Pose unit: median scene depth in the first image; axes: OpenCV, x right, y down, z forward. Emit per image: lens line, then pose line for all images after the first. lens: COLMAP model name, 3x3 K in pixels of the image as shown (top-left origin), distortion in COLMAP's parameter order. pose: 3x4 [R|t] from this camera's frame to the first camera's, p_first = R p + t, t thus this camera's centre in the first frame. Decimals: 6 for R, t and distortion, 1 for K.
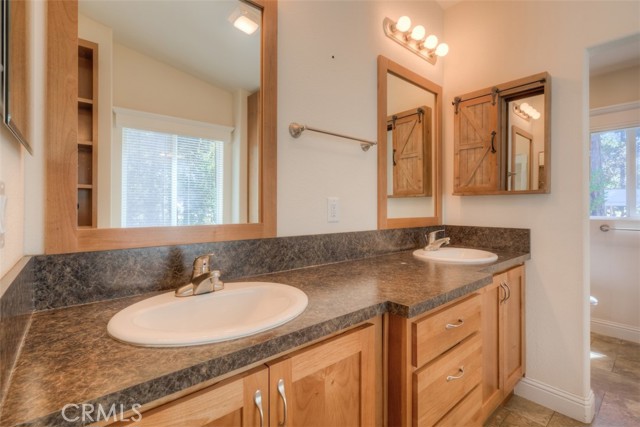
lens RADIAL K [[298.6, 0, 328.8], [0, 298.6, 206.0], [0, 0, 1]] dist [0.000241, 0.000129]
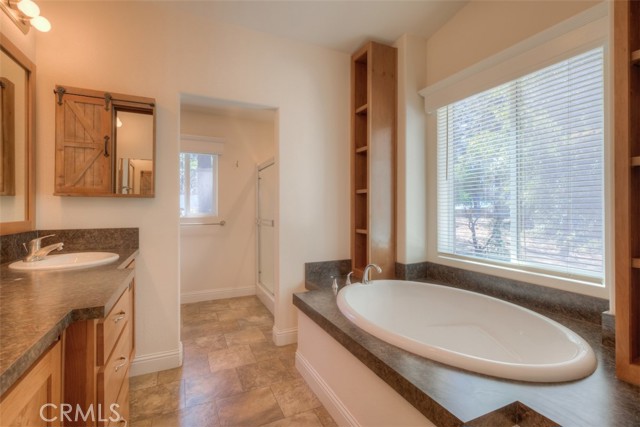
lens RADIAL K [[298.6, 0, 317.6], [0, 298.6, 210.1], [0, 0, 1]] dist [0.000241, 0.000129]
pose [[0.288178, -0.004736, 0.957565, -0.222053], [-0.002811, 0.999979, 0.005792, -0.000338], [-0.957573, -0.004361, 0.288159, 0.001164]]
